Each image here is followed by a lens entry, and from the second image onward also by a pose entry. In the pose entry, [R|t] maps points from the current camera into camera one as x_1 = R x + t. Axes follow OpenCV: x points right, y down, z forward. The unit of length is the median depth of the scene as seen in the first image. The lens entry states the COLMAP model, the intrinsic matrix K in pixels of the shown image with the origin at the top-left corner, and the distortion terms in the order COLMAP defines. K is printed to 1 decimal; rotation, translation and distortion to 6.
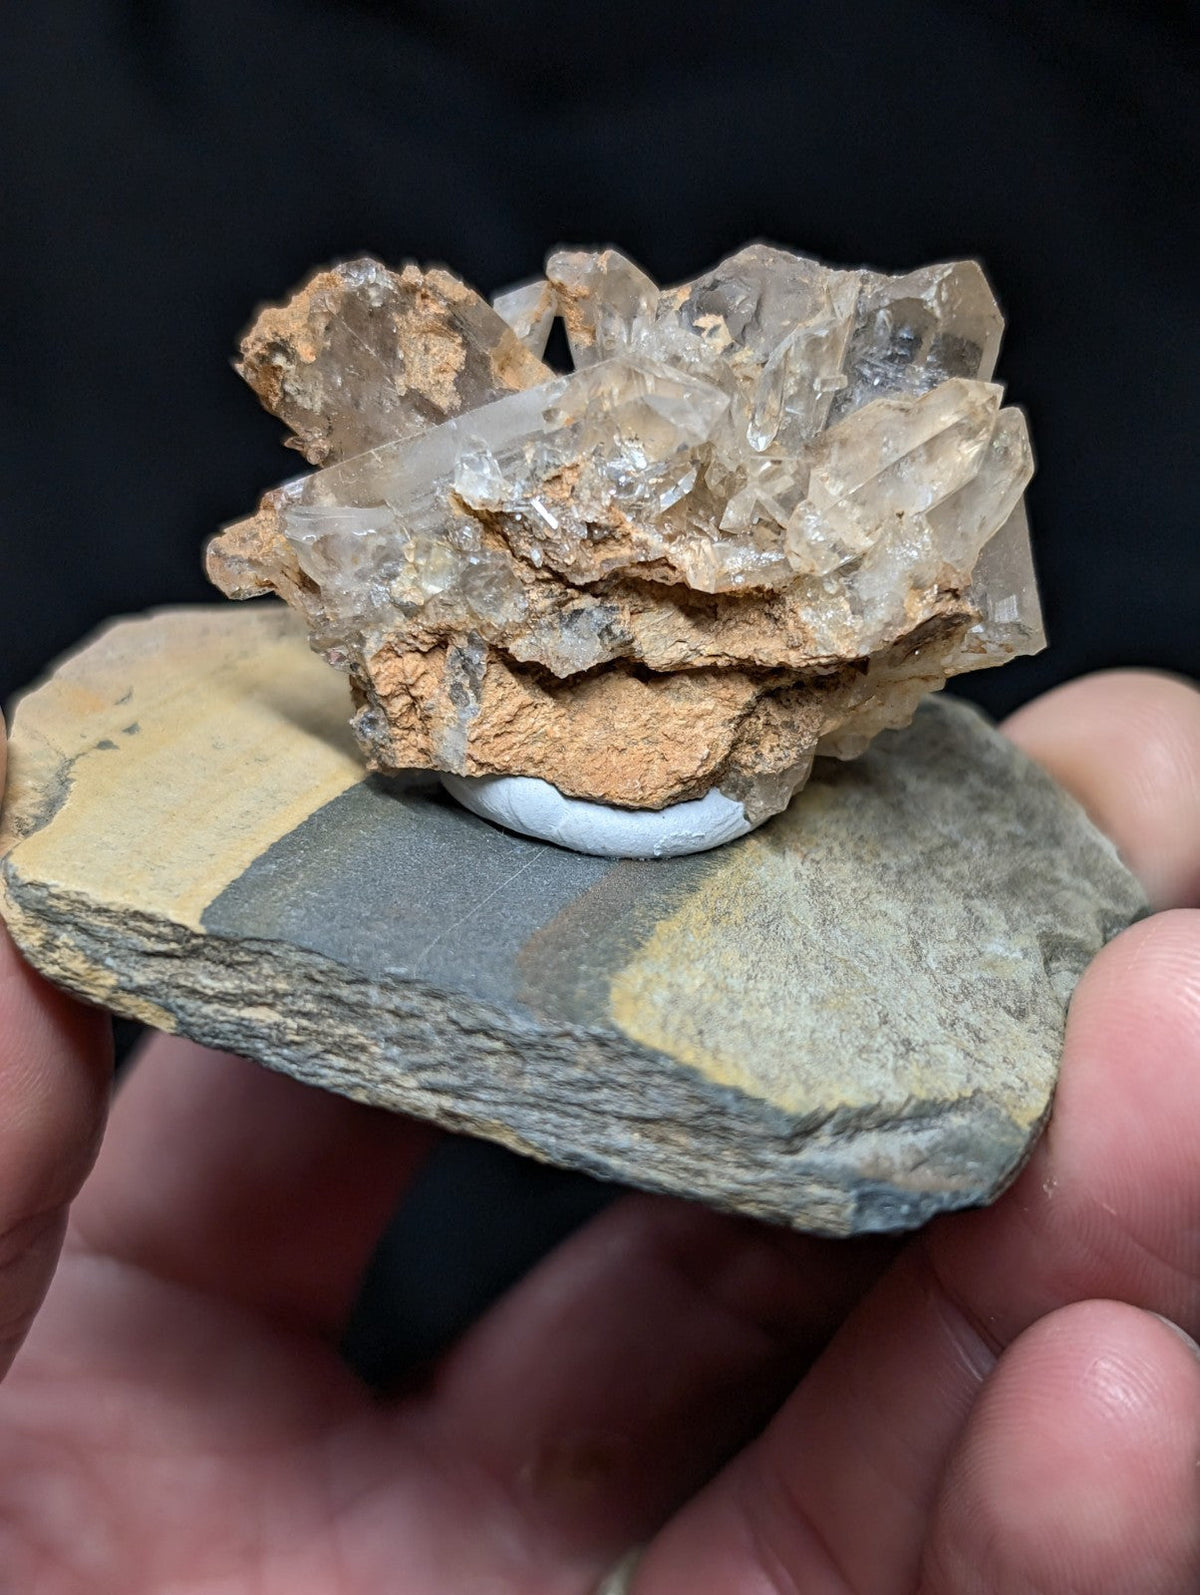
lens RADIAL K [[2588.1, 0, 623.6], [0, 2588.1, 837.0], [0, 0, 1]] dist [0.120156, 0.000000]
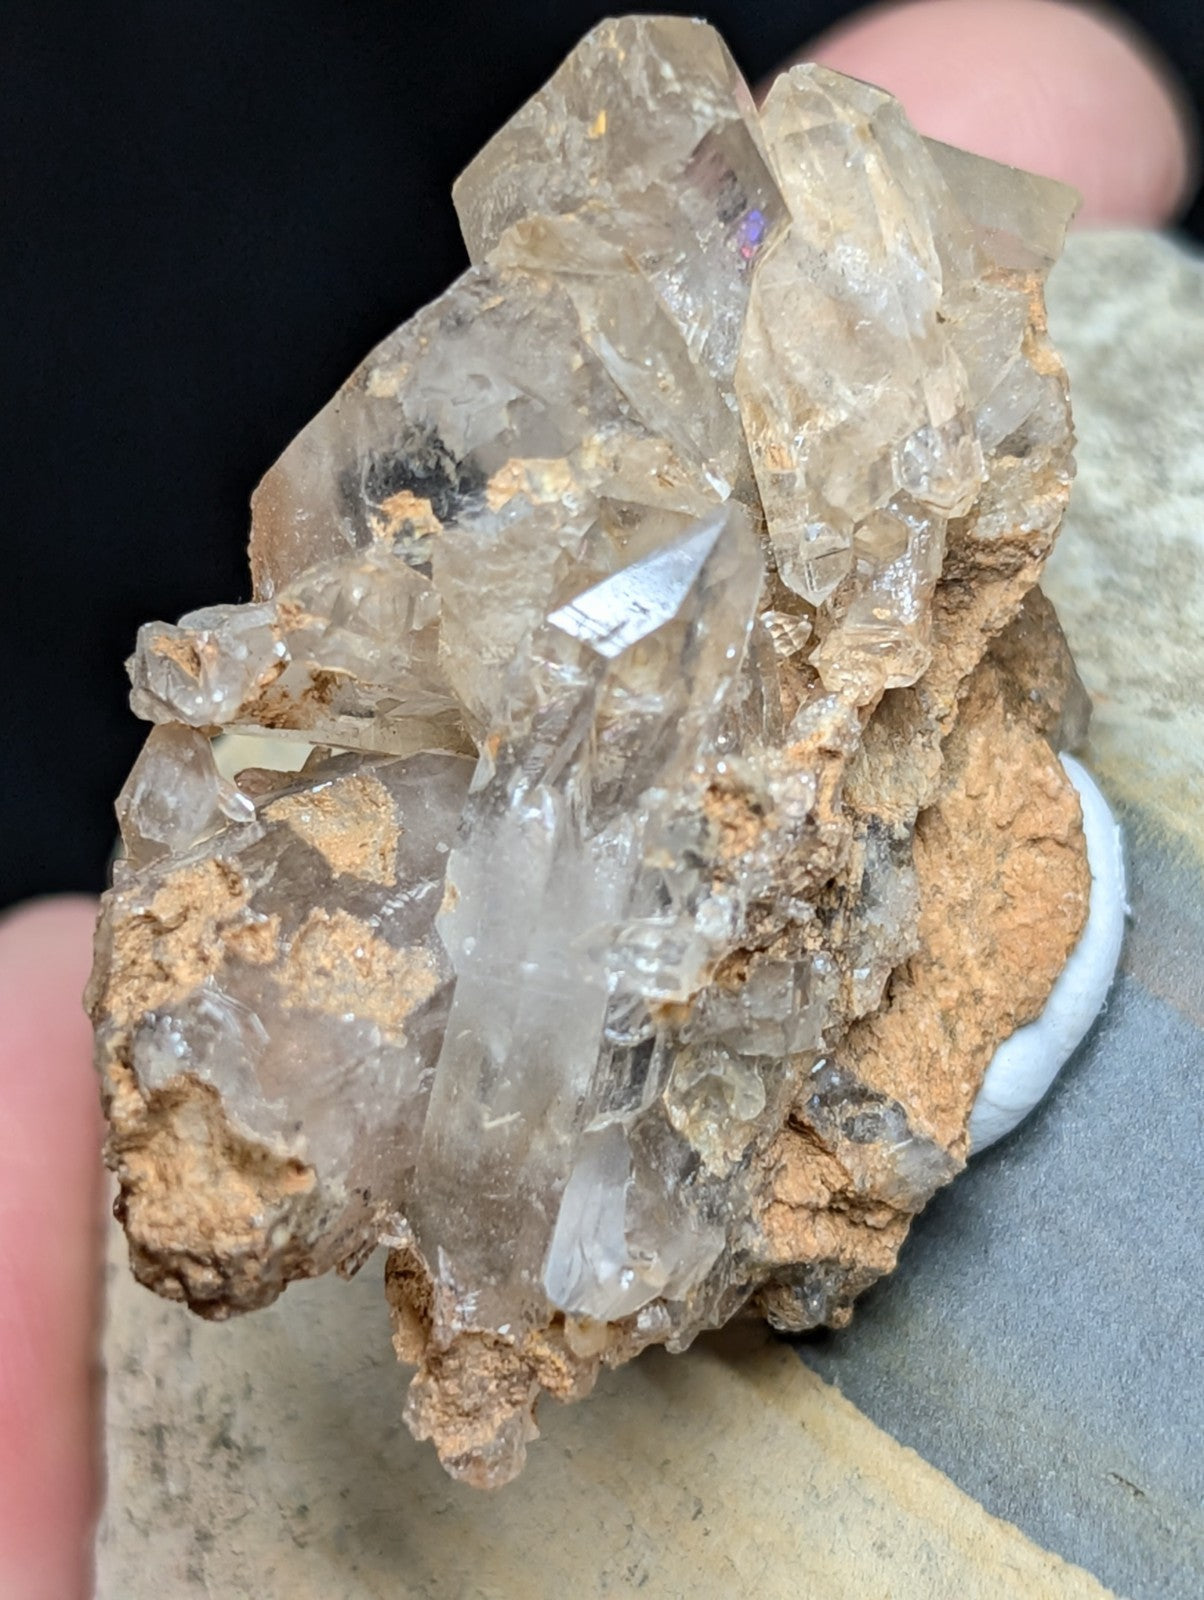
lens RADIAL K [[4545.0, 0, 601.8], [0, 4545.0, 795.2], [0, 0, 1]] dist [0.177111, 0.000000]
pose [[0.281067, -0.925187, 0.255010, -0.282629], [0.811776, 0.370932, 0.451032, -0.615701], [-0.511880, 0.080241, 0.855301, 0.151404]]
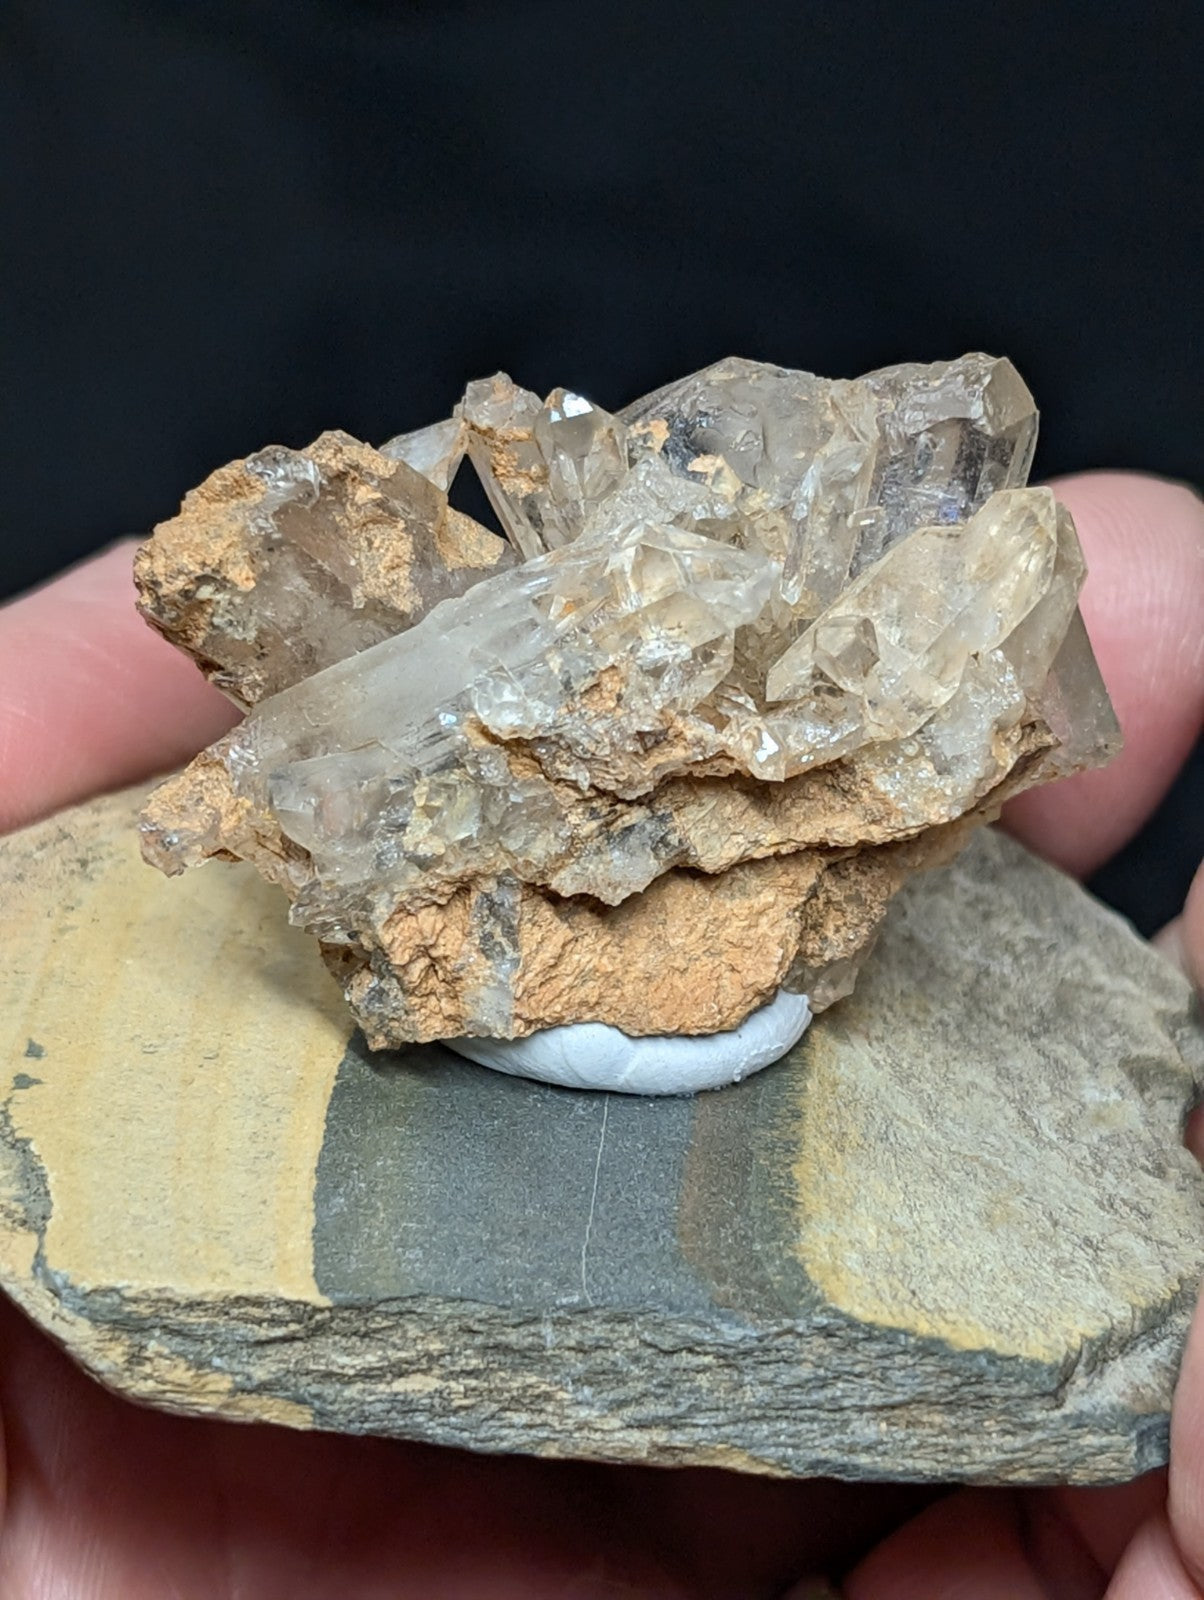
lens RADIAL K [[4545.0, 0, 628.2], [0, 4545.0, 808.1], [0, 0, 1]] dist [0.177111, 0.000000]
pose [[0.939982, -0.195342, 0.279777, -0.440167], [0.177928, 0.980225, 0.086606, -0.226206], [-0.291162, -0.031628, 0.956151, -0.431210]]
